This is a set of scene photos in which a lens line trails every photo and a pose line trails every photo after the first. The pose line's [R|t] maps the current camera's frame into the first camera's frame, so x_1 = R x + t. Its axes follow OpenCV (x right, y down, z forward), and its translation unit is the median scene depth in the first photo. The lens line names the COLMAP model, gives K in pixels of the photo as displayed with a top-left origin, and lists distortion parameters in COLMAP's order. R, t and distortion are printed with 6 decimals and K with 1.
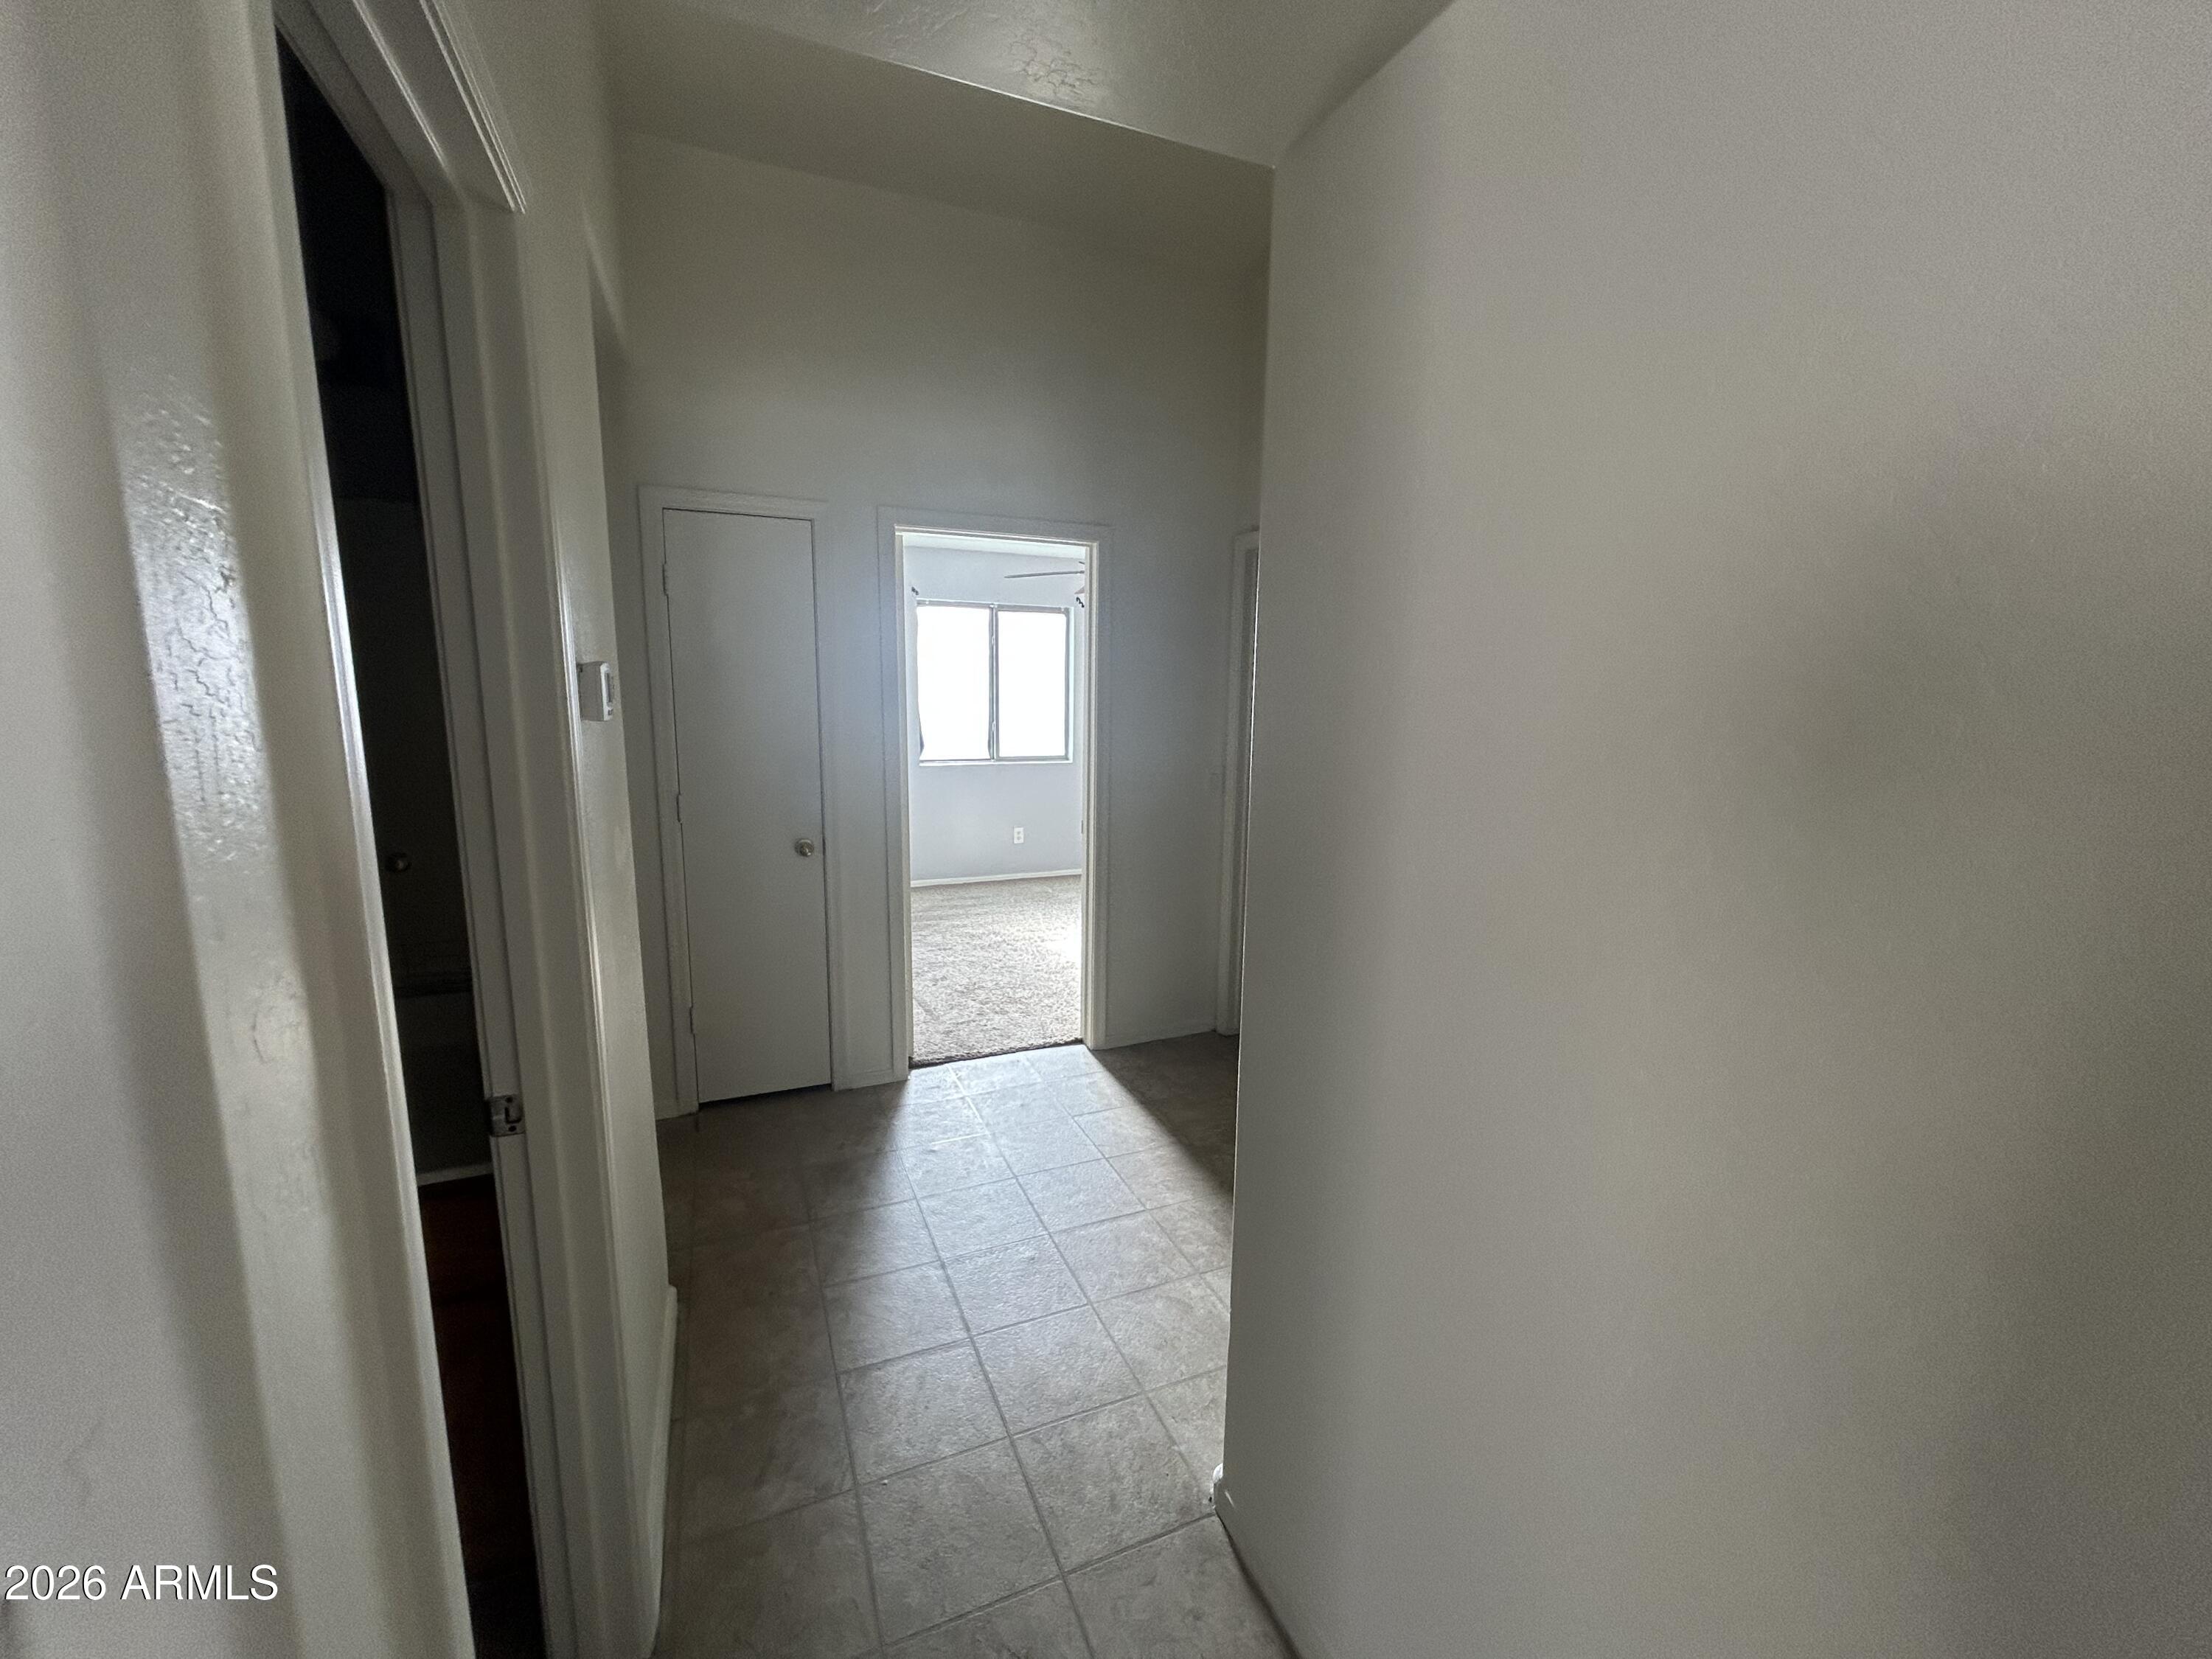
lens RADIAL K [[888.1, 0, 1104.9], [0, 888.1, 831.3], [0, 0, 1]] dist [-0.000777, 0.000610]
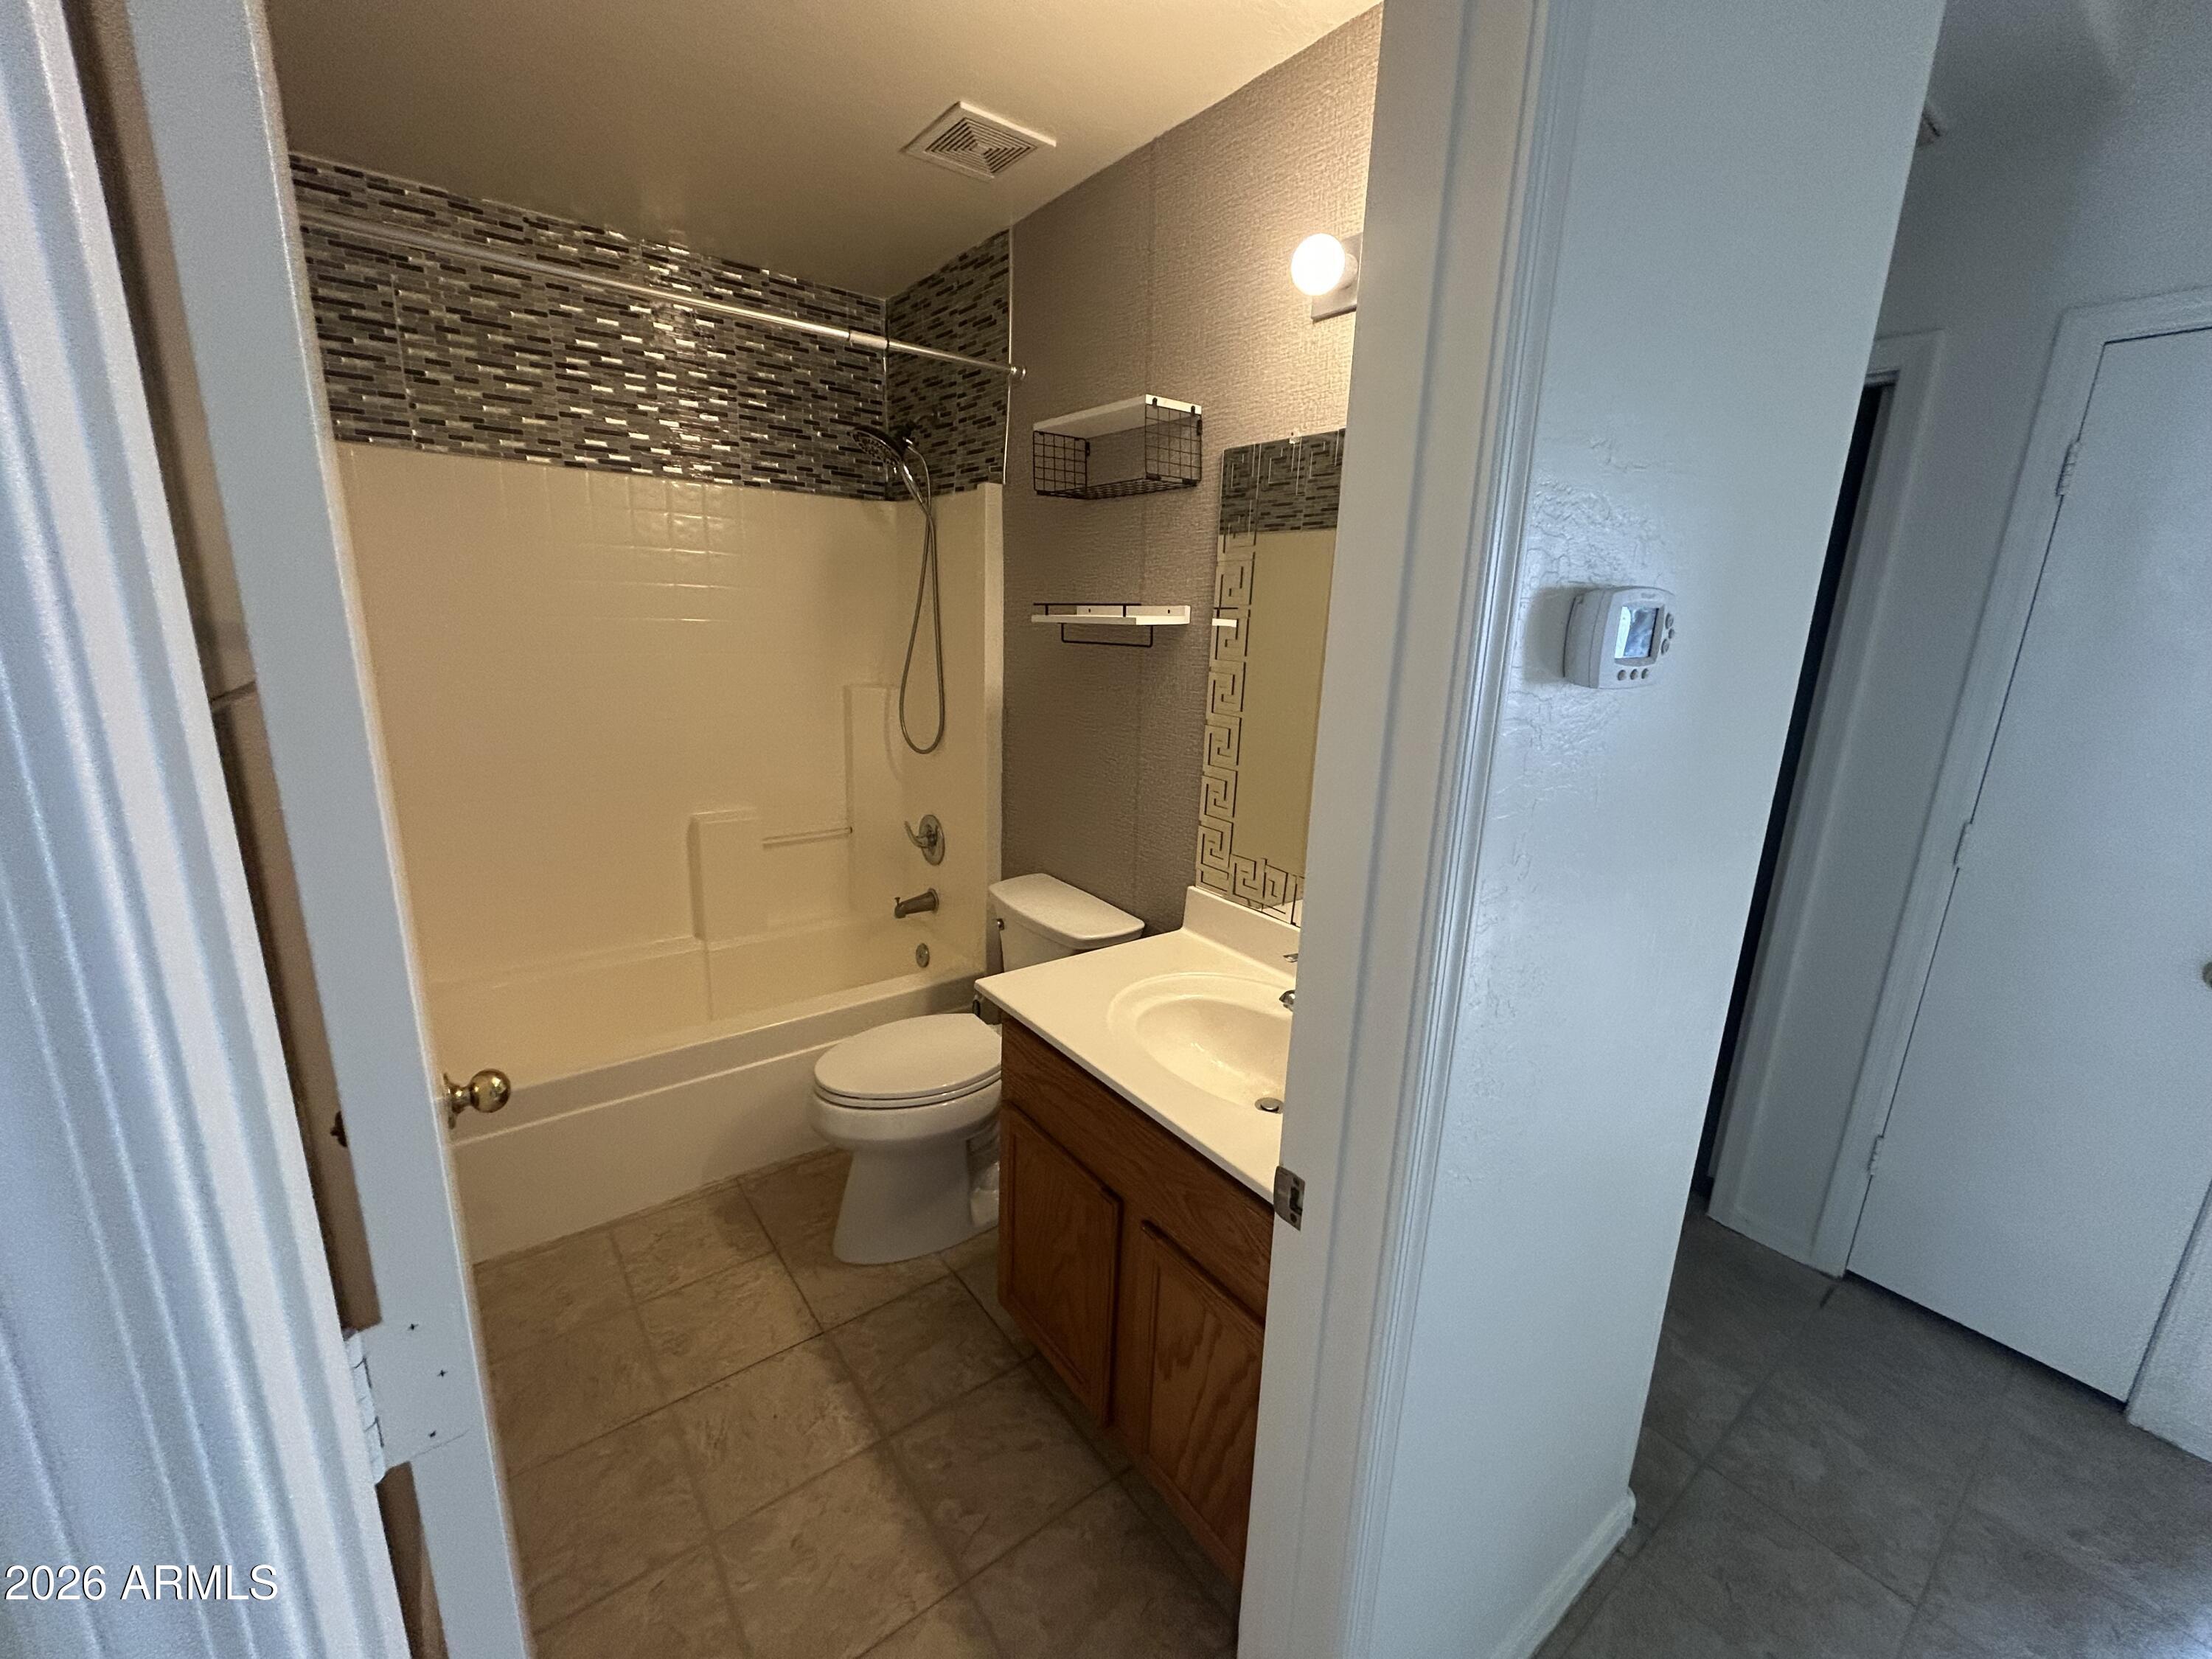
lens RADIAL K [[888.1, 0, 1101.9], [0, 888.1, 820.6], [0, 0, 1]] dist [-0.000777, 0.000610]
pose [[0.239575, 0.222003, -0.945155, -0.022522], [-0.195870, 0.964541, 0.176908, -0.026274], [0.950915, 0.142745, 0.274564, 0.179575]]
